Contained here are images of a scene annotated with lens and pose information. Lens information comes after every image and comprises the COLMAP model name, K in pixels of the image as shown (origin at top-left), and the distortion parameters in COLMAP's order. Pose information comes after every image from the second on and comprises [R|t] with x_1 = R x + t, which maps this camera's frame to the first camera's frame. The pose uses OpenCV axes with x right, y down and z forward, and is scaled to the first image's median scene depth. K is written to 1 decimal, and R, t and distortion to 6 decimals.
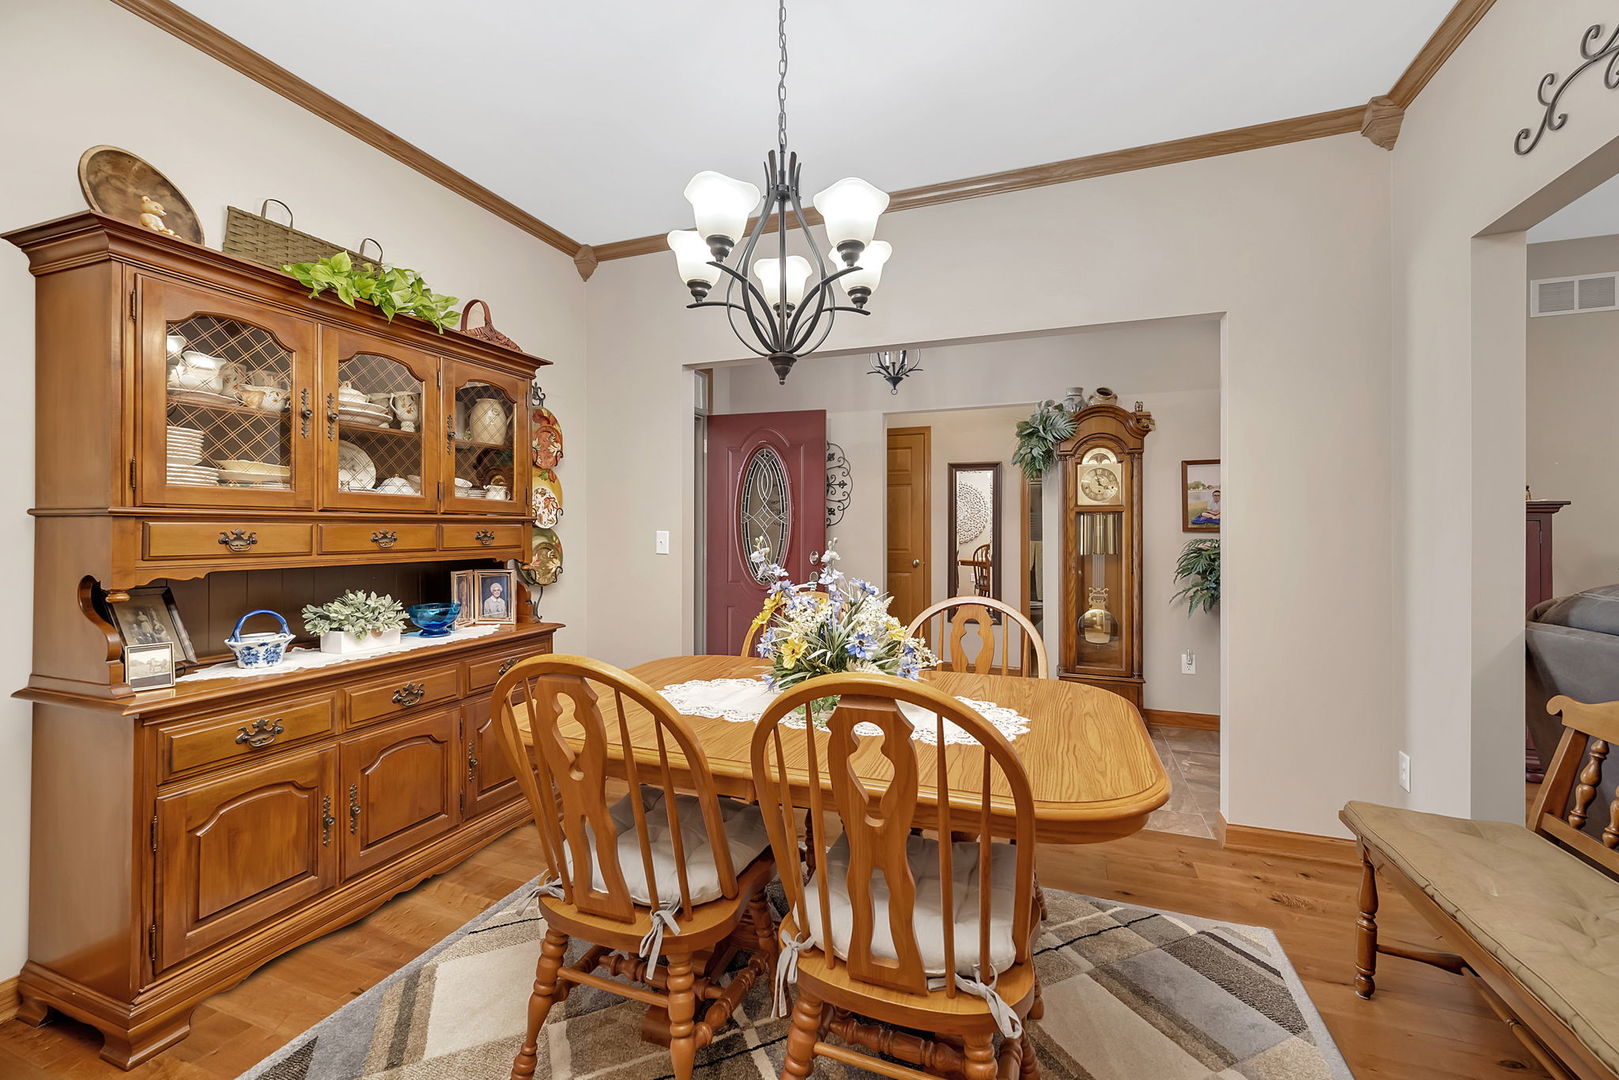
lens RADIAL K [[670.8, 0, 810.2], [0, 670.8, 528.8], [0, 0, 1]] dist [0.004438, 0.000240]
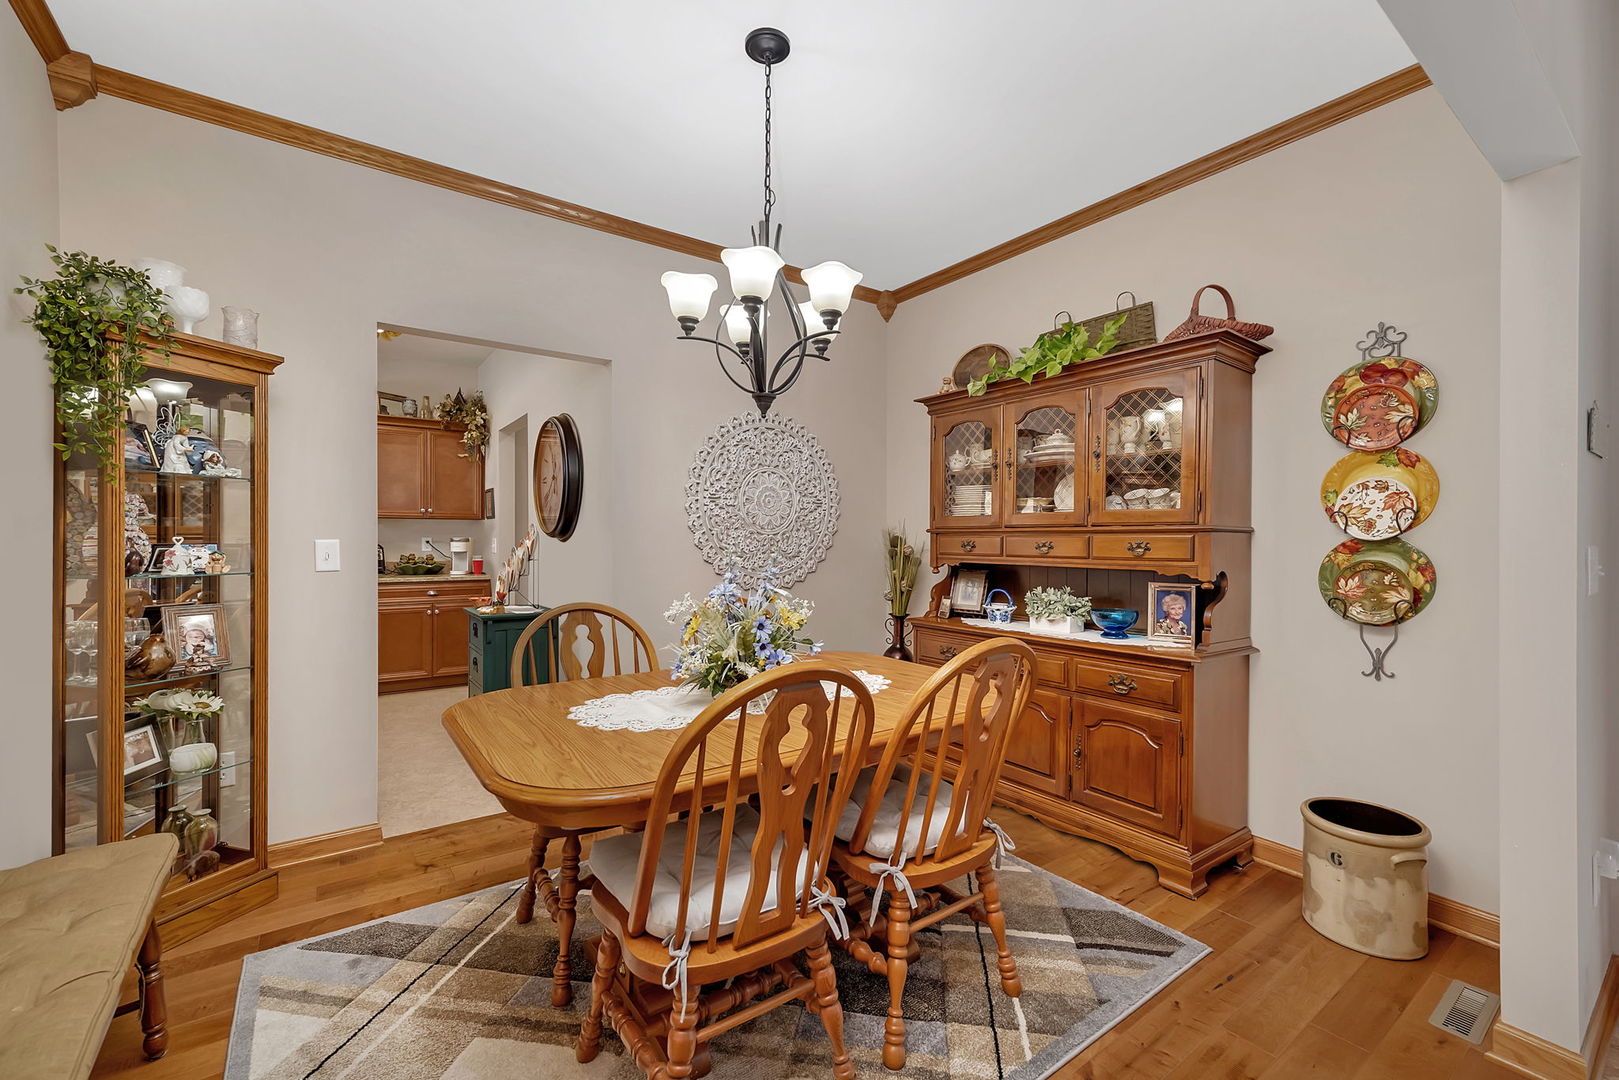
lens RADIAL K [[670.8, 0, 800.9], [0, 670.8, 543.6], [0, 0, 1]] dist [0.004438, 0.000240]
pose [[-0.558670, 0.004907, -0.829376, 0.767399], [-0.001907, 0.999972, 0.007201, -0.000383], [0.829388, 0.005605, -0.558645, 1.440660]]
